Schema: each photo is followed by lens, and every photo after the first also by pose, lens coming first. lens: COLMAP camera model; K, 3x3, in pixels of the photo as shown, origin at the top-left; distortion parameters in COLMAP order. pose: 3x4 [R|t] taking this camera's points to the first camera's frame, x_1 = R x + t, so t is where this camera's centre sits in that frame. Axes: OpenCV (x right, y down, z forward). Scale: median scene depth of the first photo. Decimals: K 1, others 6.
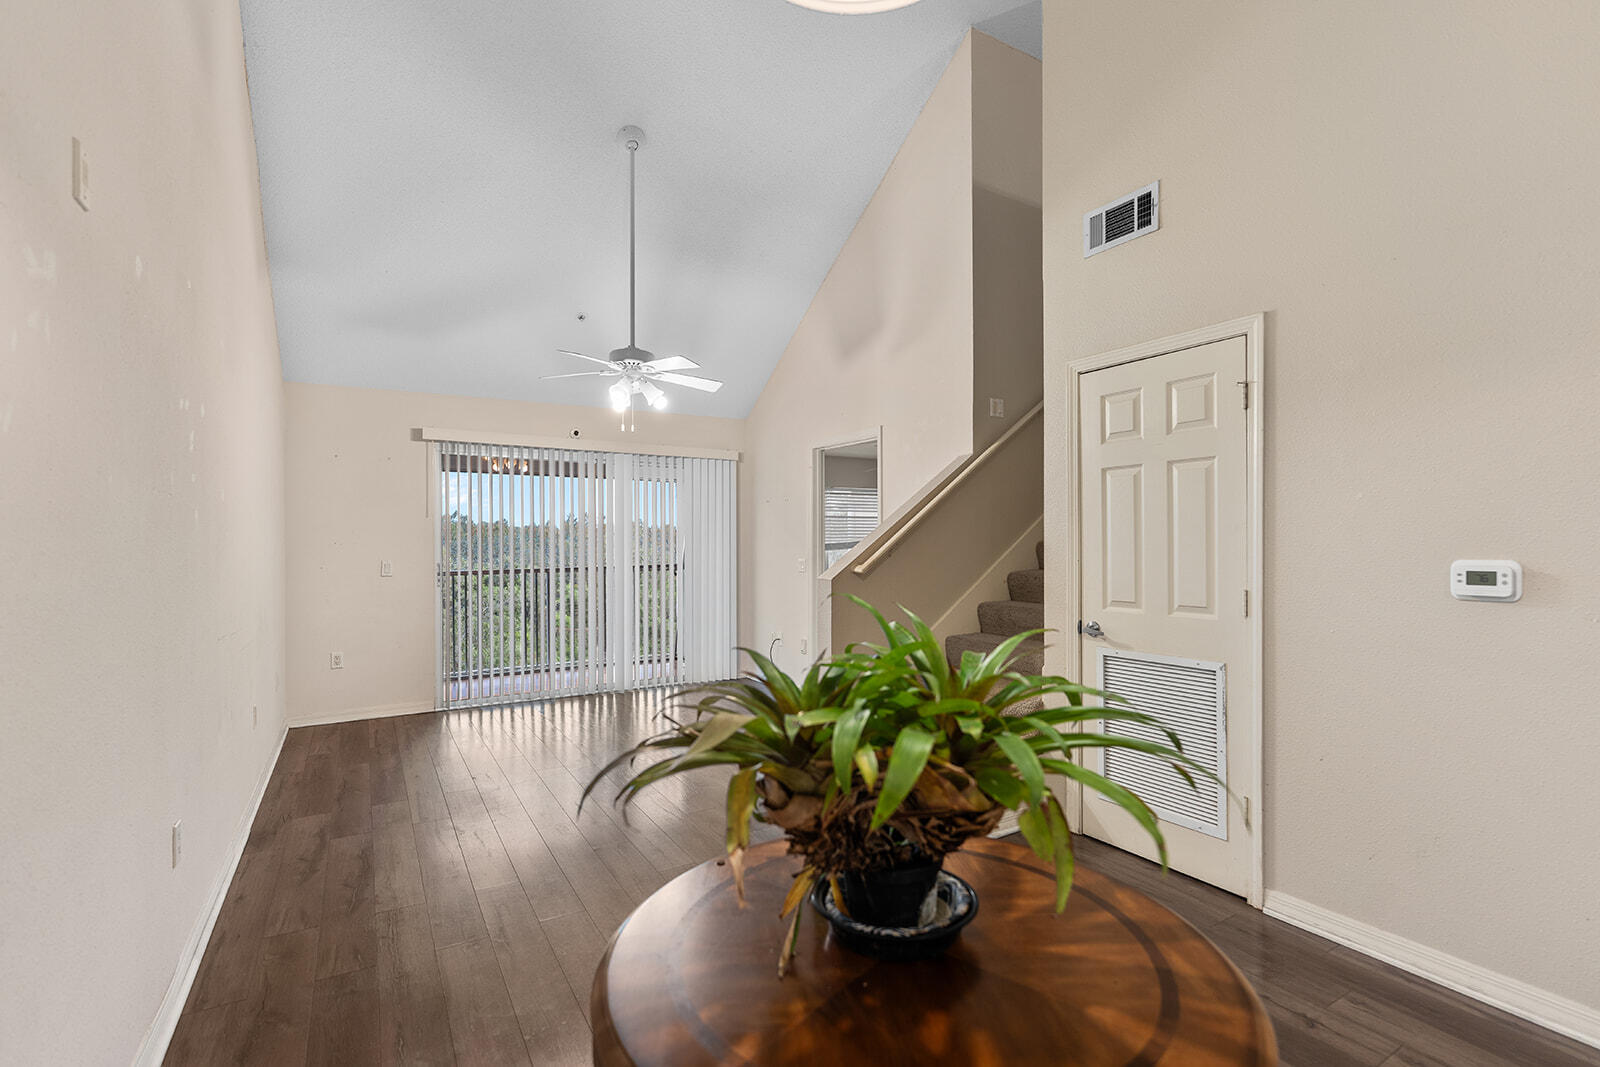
lens RADIAL K [[725.9, 0, 797.0], [0, 725.9, 538.3], [0, 0, 1]] dist [0.000212, -0.000215]
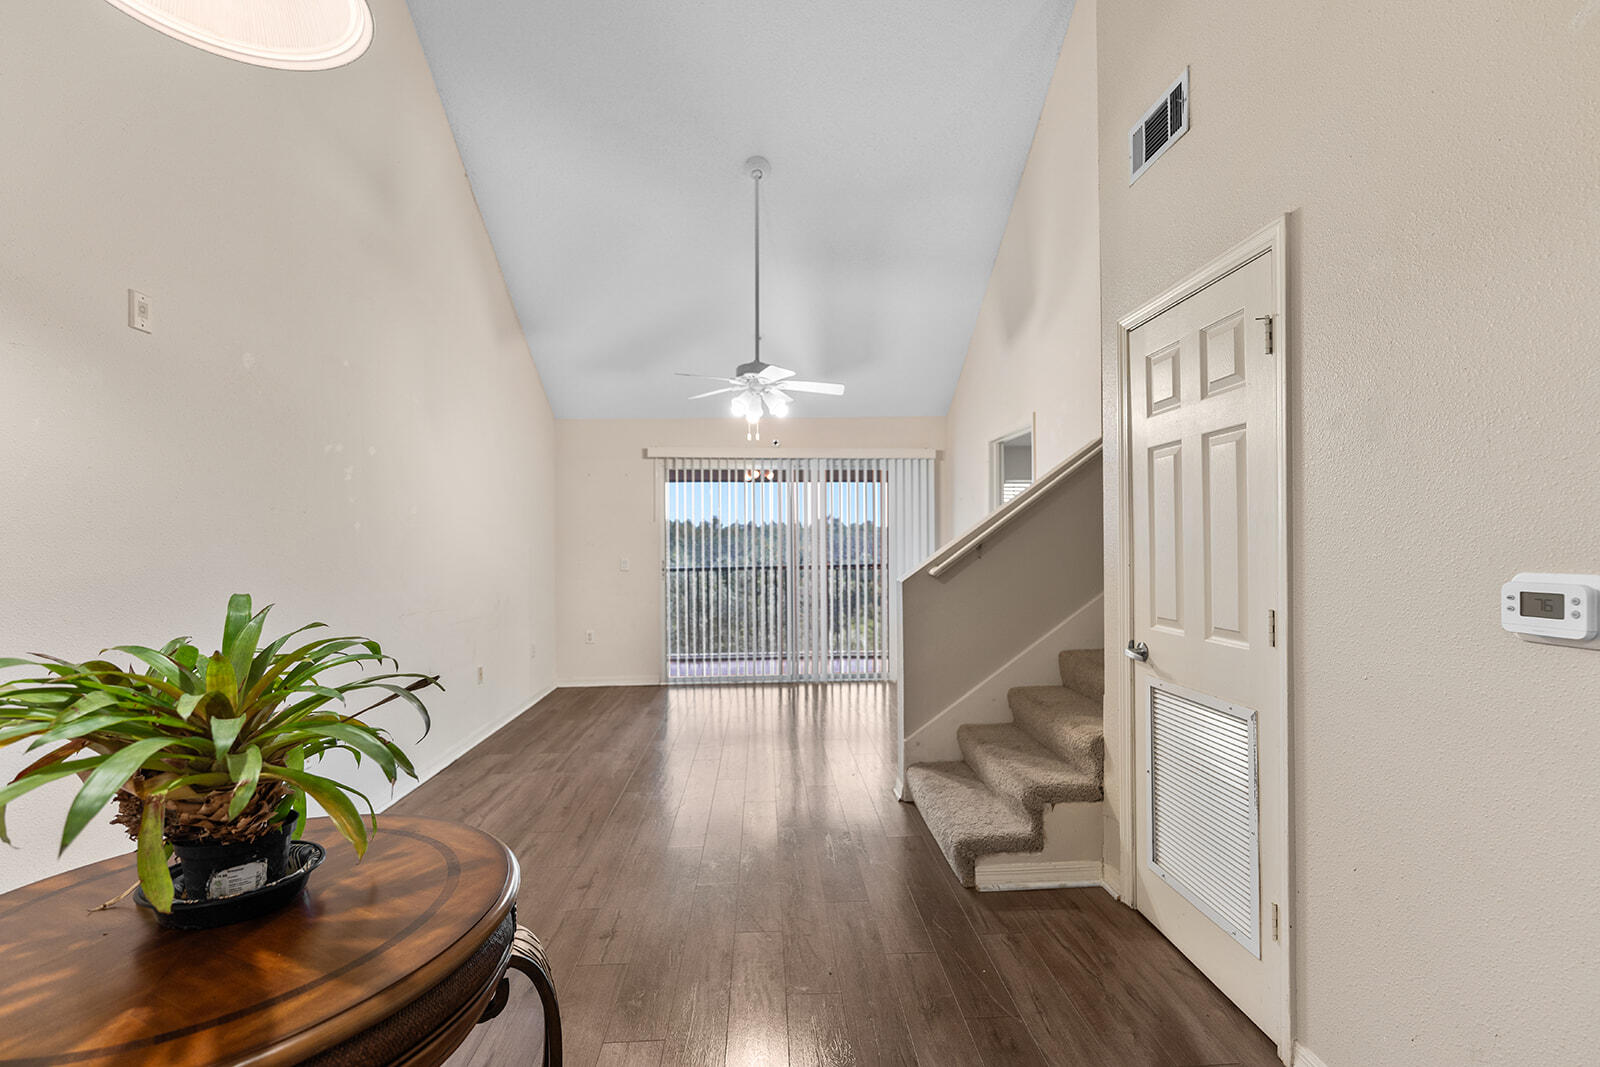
lens RADIAL K [[707.4, 0, 800.0], [0, 707.4, 533.5], [0, 0, 1]] dist [-0.000739, -0.000478]
pose [[0.883772, -0.008952, -0.467833, 0.317315], [0.006692, 0.999957, -0.006493, -0.001118], [0.467870, 0.002608, 0.883793, 0.104350]]
